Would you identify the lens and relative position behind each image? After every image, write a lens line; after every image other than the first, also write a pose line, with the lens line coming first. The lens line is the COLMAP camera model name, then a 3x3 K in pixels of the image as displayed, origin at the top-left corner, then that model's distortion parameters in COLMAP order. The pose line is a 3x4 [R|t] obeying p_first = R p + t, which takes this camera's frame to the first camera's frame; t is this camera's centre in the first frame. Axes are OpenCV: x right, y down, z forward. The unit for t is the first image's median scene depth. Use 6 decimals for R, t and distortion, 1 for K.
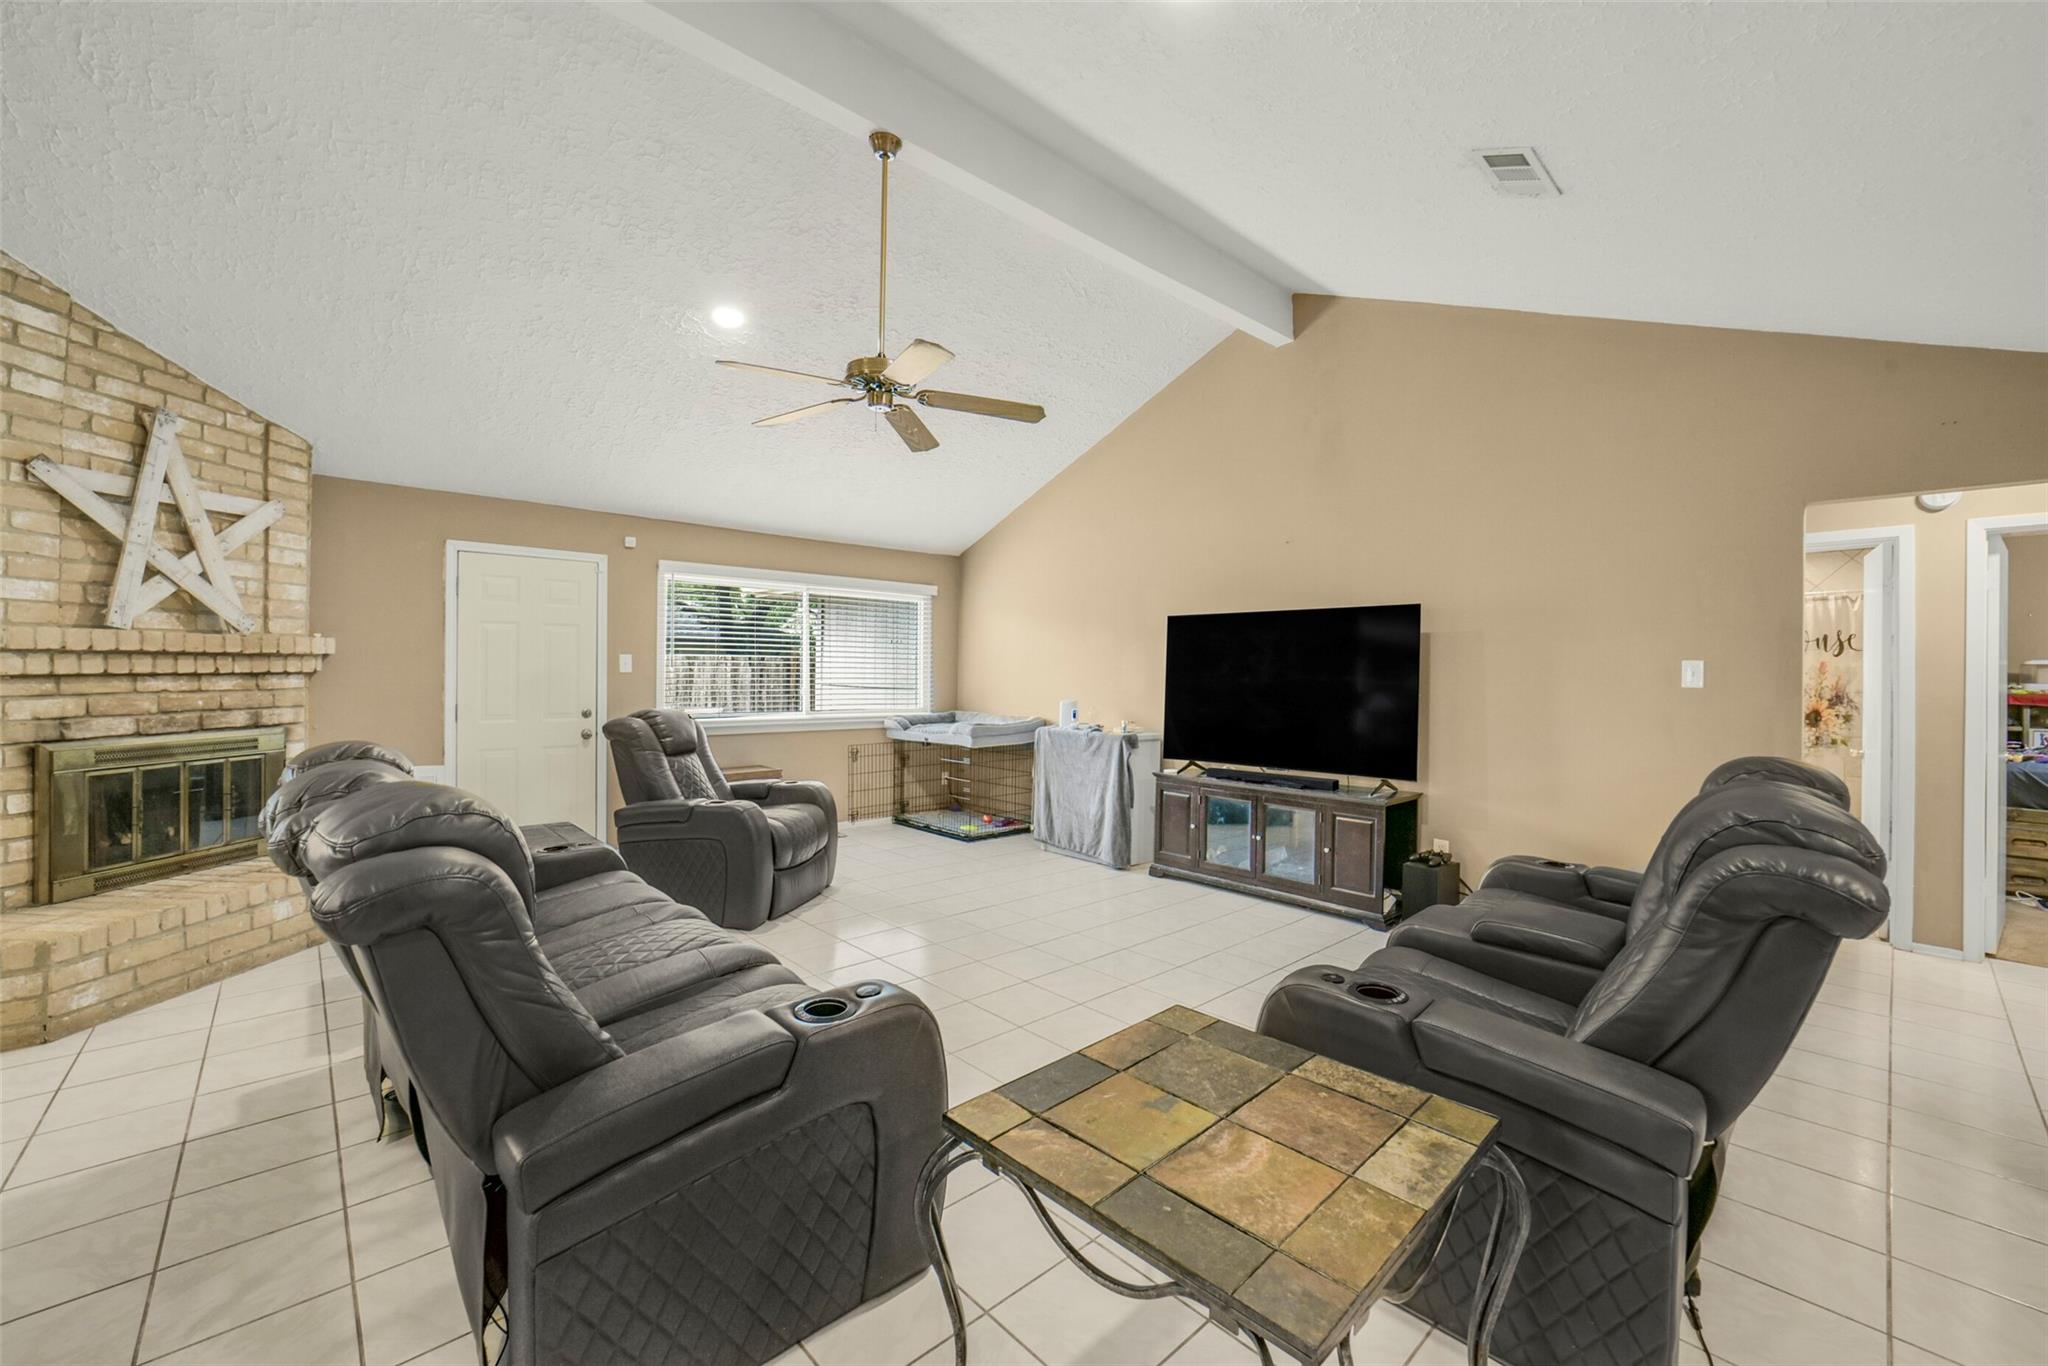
lens RADIAL K [[836.0, 0, 1025.1], [0, 836.0, 675.1], [0, 0, 1]] dist [-0.017723, 0.005008]
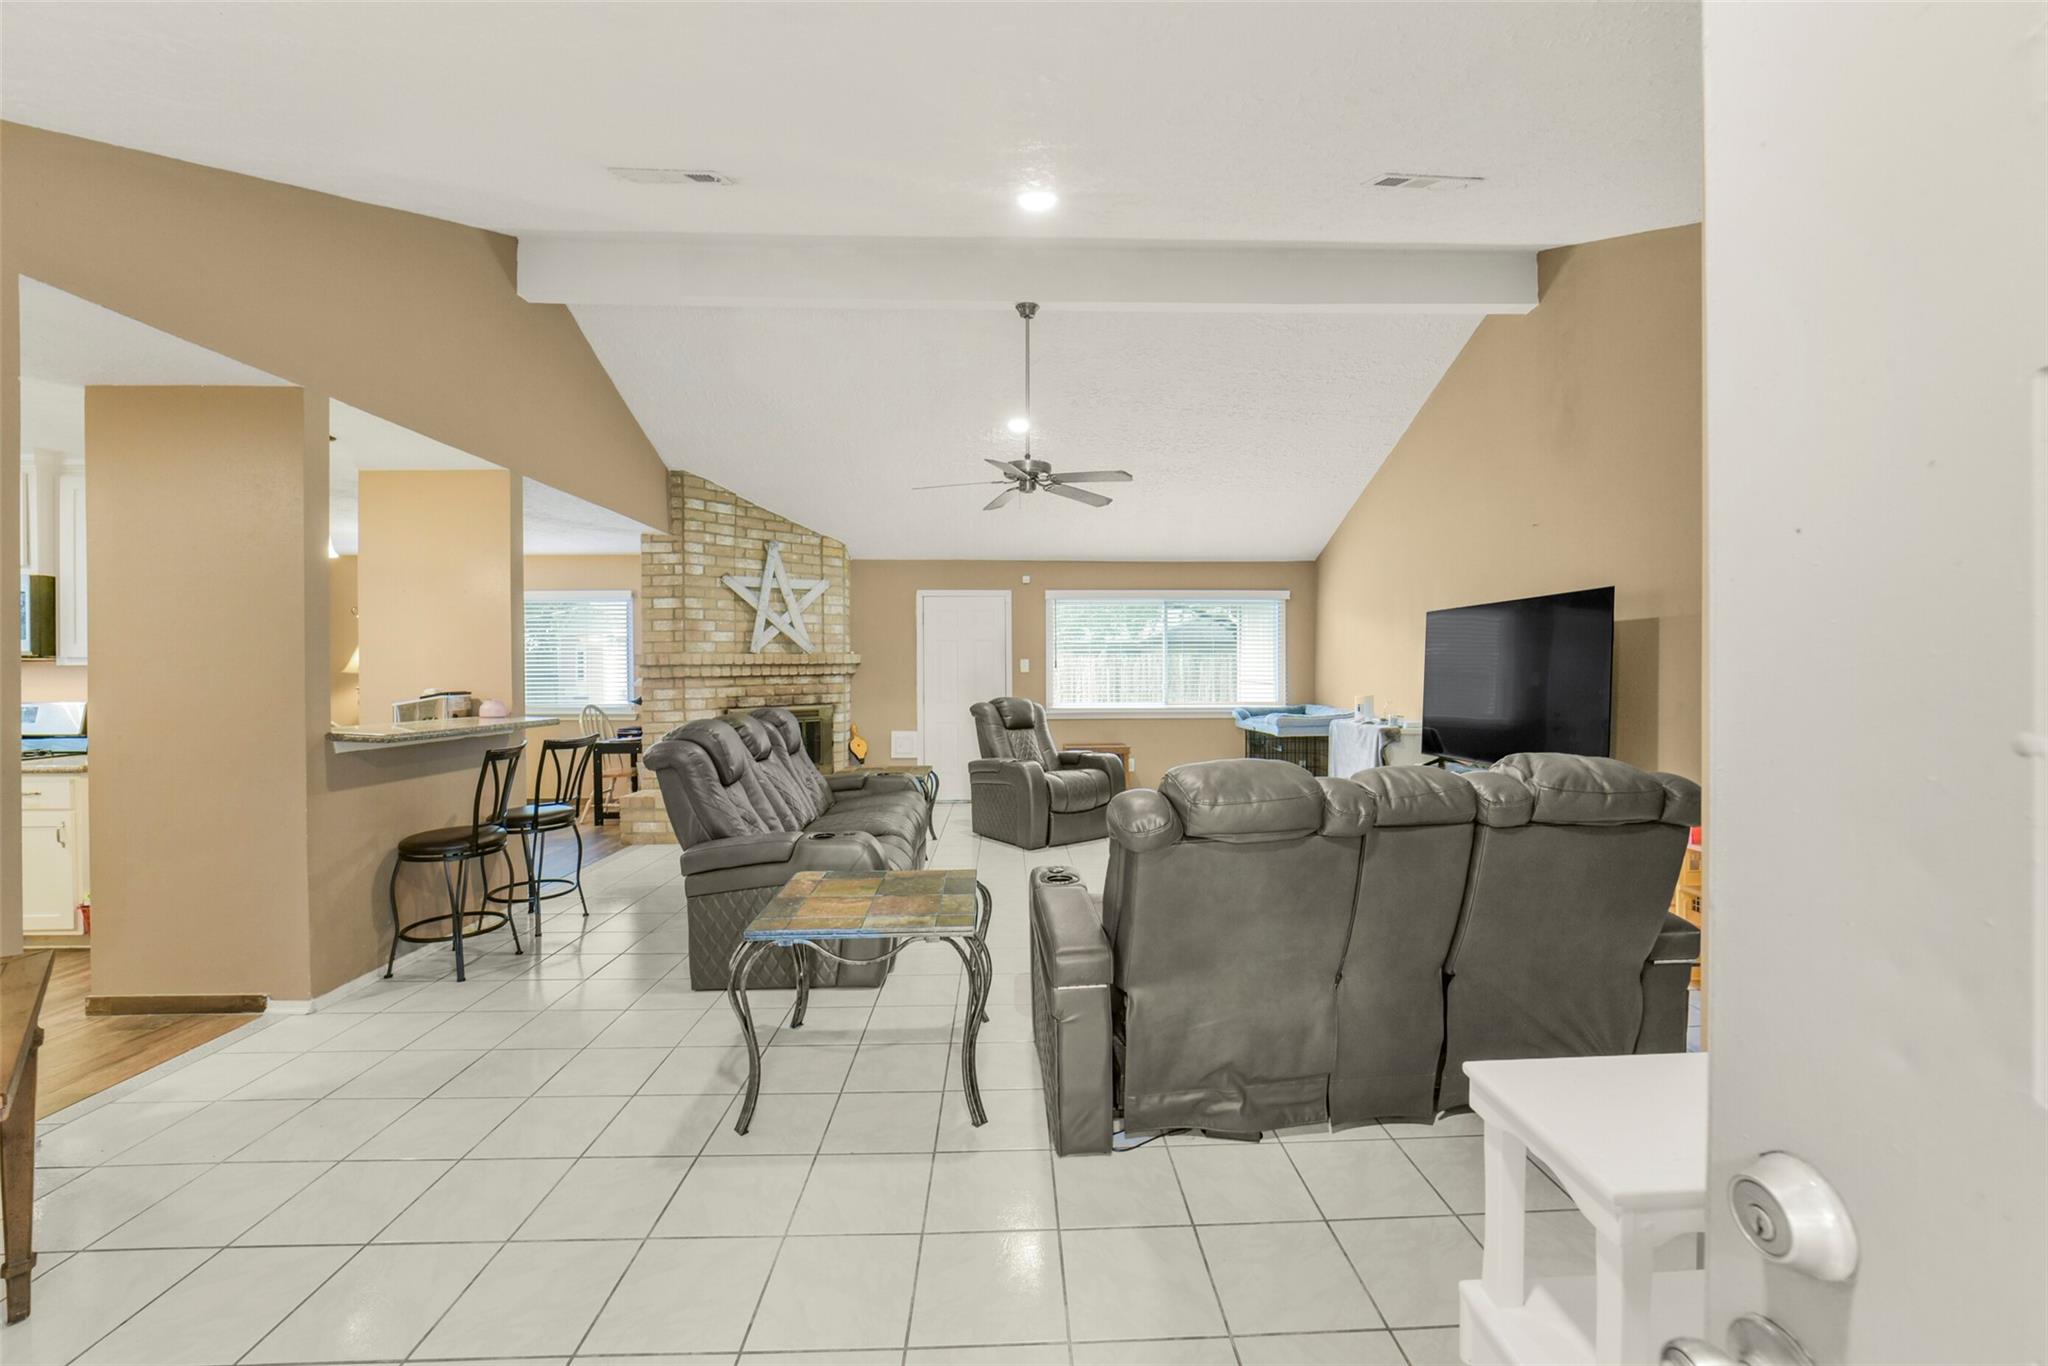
lens RADIAL K [[836.0, 0, 1024.9], [0, 836.0, 681.1], [0, 0, 1]] dist [-0.017723, 0.005008]
pose [[0.752775, -0.001982, -0.658275, 0.686577], [0.008412, 0.999943, 0.006609, 0.003773], [0.658224, -0.010512, 0.752749, -0.099065]]
